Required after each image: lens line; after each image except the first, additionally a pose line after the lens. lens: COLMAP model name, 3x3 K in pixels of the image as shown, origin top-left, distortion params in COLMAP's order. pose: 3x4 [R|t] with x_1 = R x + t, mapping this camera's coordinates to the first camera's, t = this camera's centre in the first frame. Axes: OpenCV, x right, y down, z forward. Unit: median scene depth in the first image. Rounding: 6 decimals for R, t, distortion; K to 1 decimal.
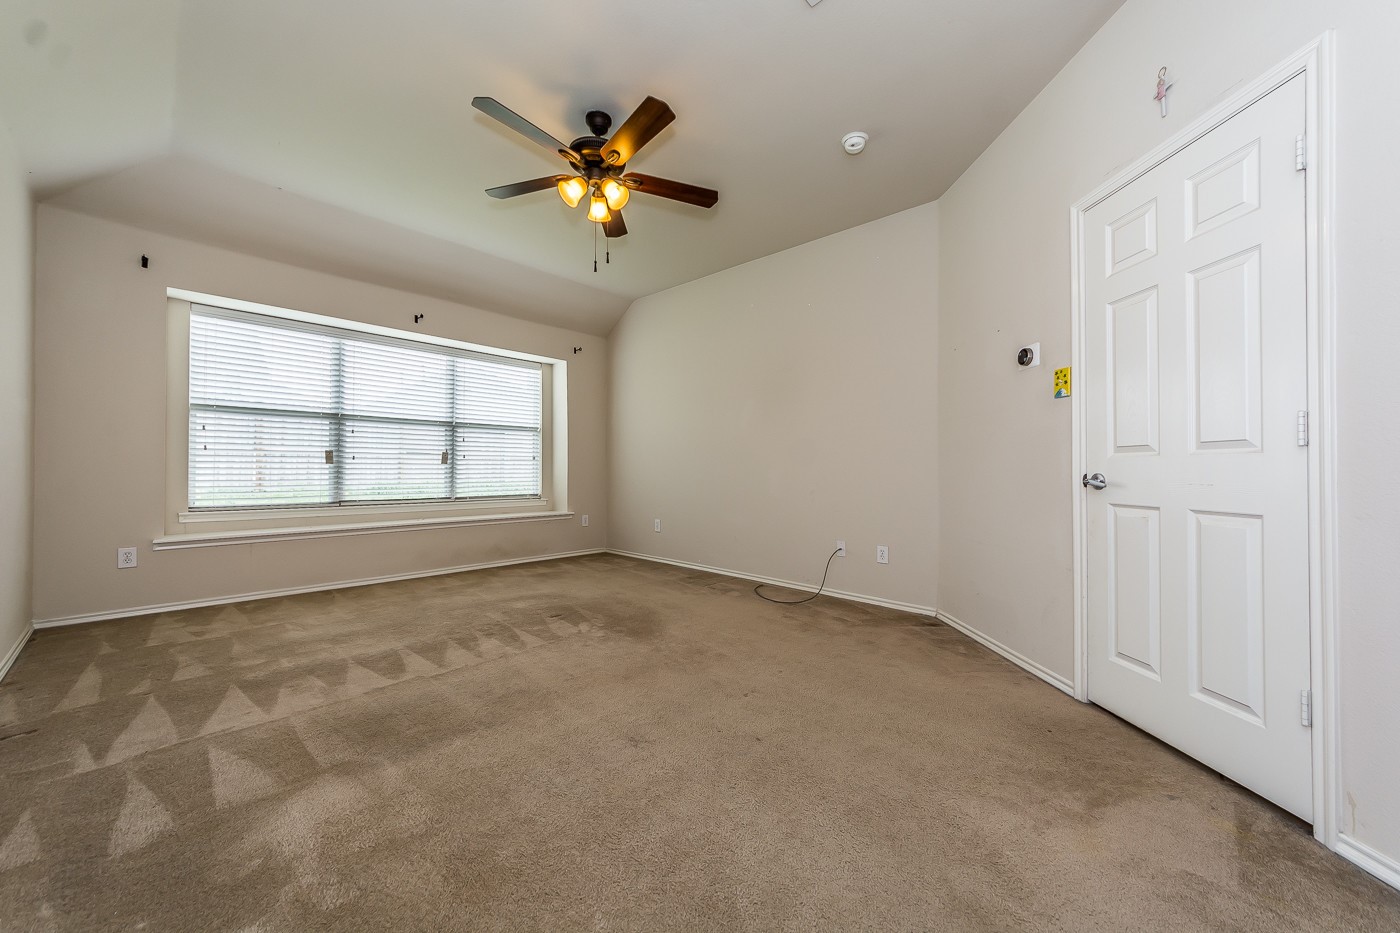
lens RADIAL K [[508.2, 0, 706.1], [0, 508.2, 465.0], [0, 0, 1]] dist [0.001411, 0.000010]
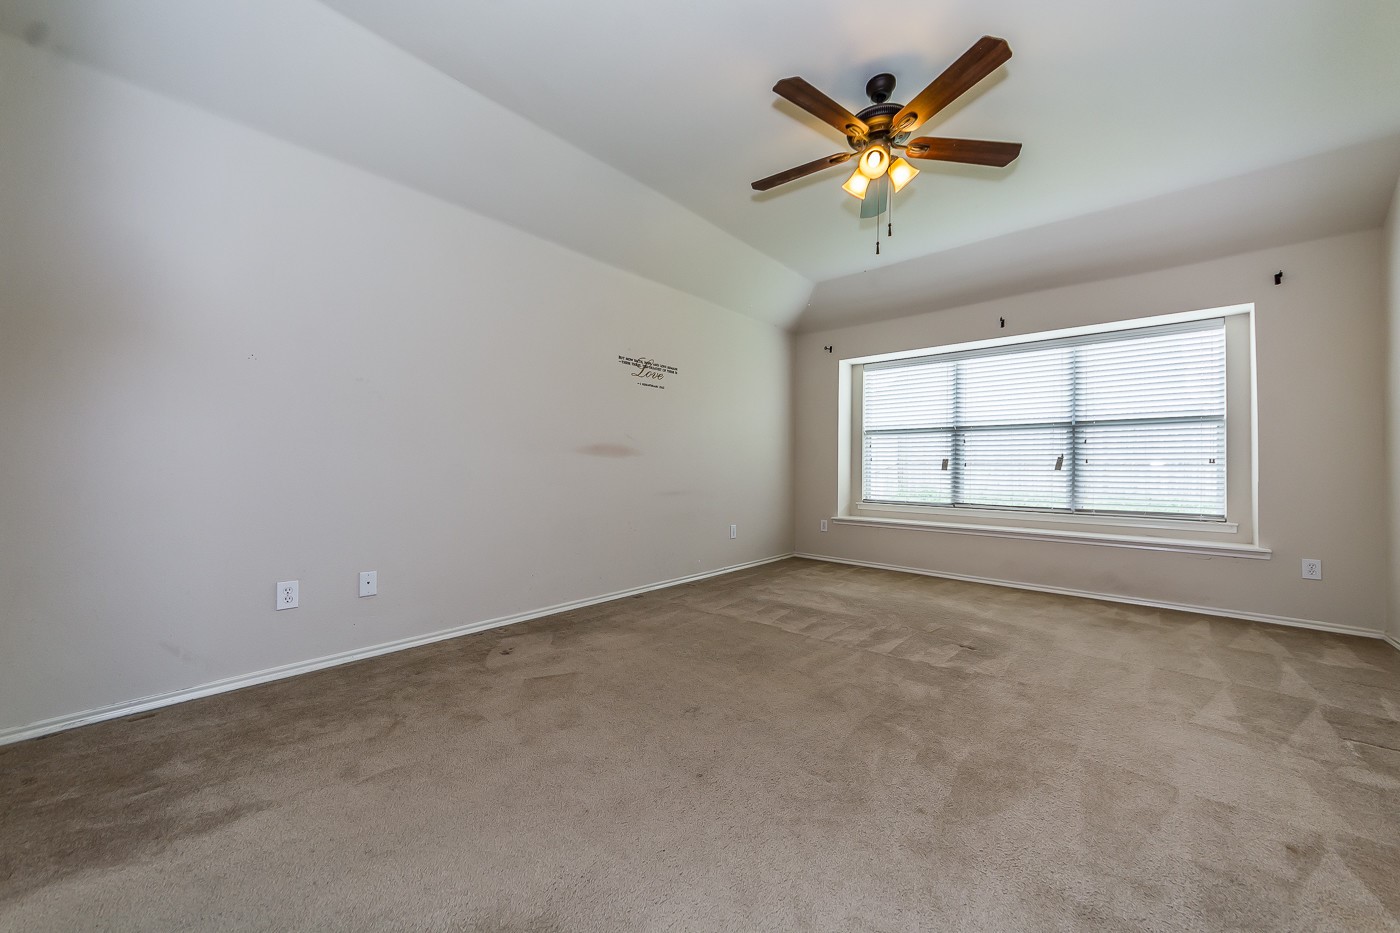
lens RADIAL K [[508.2, 0, 706.1], [0, 508.2, 465.0], [0, 0, 1]] dist [0.001411, 0.000010]
pose [[0.039273, -0.016759, -0.999088, 0.353226], [-0.002858, 0.999853, -0.016884, 0.005717], [0.999224, 0.003519, 0.039220, 0.347670]]
